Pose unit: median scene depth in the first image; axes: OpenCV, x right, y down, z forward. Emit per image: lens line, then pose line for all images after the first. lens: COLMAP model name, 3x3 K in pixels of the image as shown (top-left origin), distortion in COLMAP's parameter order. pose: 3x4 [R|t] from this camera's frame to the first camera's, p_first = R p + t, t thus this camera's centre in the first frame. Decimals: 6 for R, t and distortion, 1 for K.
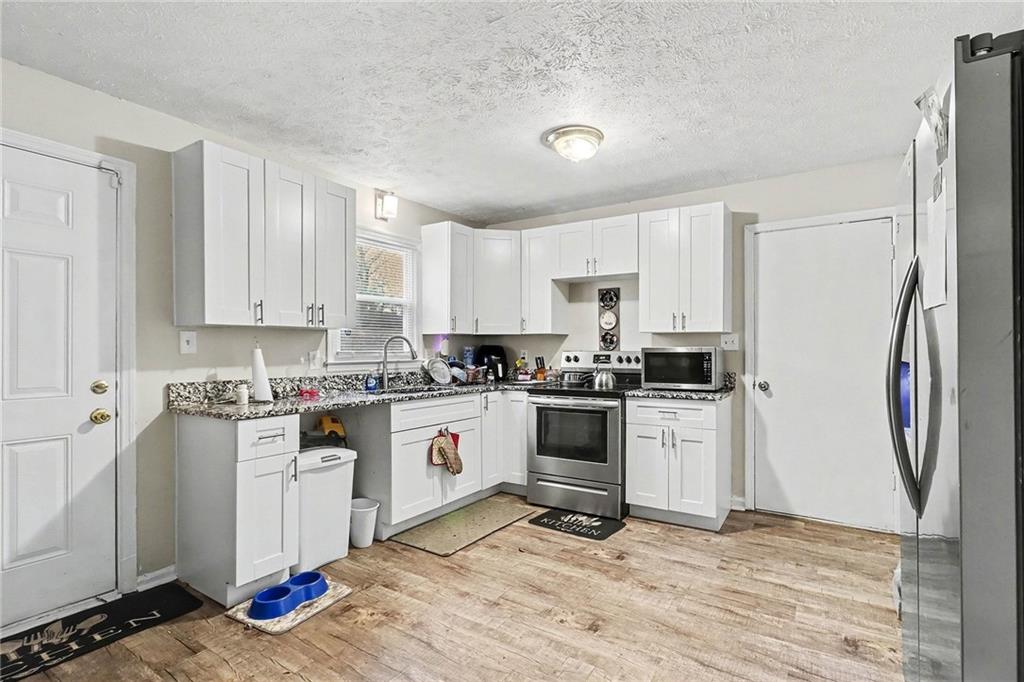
lens RADIAL K [[504.9, 0, 513.3], [0, 504.9, 345.8], [0, 0, 1]] dist [-0.004251, -0.000341]
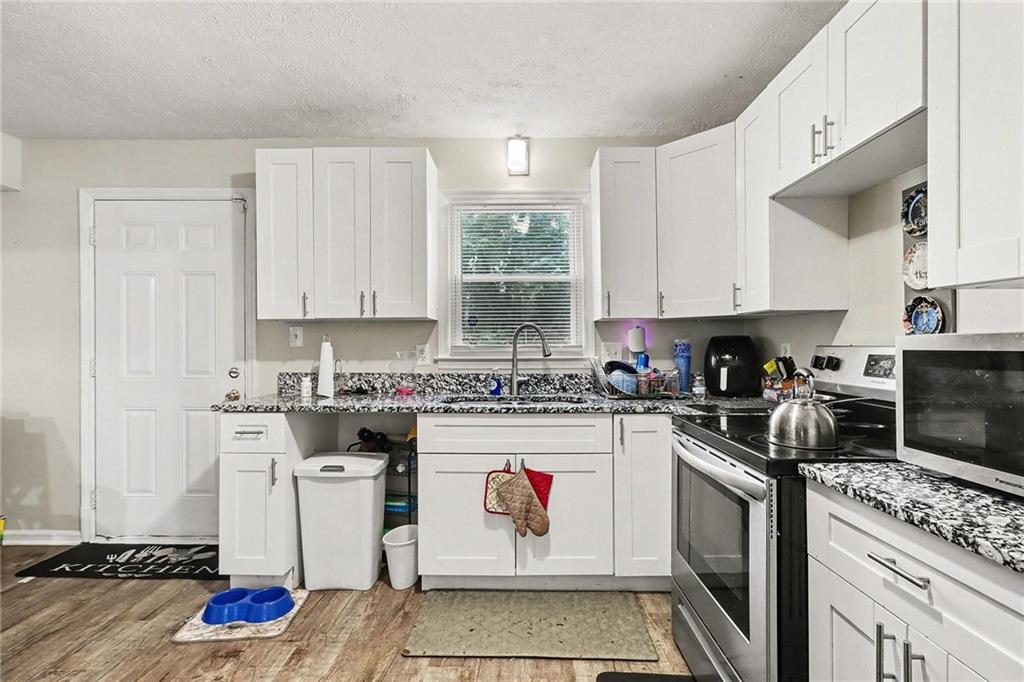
lens RADIAL K [[480.6, 0, 510.8], [0, 480.6, 342.2], [0, 0, 1]] dist [-0.010476, 0.001870]
pose [[0.533475, -0.004697, -0.845803, 0.417270], [0.006112, 0.999980, -0.001699, 0.008304], [0.845794, -0.004263, 0.533493, 0.694410]]
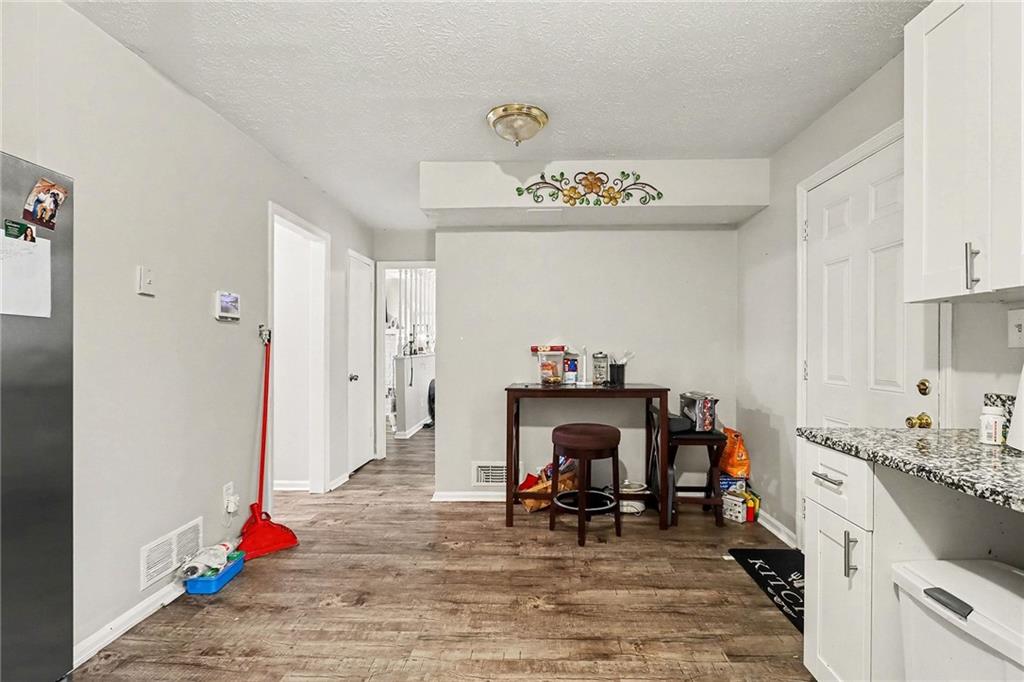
lens RADIAL K [[480.6, 0, 516.1], [0, 480.6, 349.2], [0, 0, 1]] dist [-0.010476, 0.001870]
pose [[-0.856143, 0.006457, -0.516699, 0.118590], [0.009081, 0.999956, -0.002550, 0.011794], [0.516659, -0.006875, -0.856163, 0.974258]]
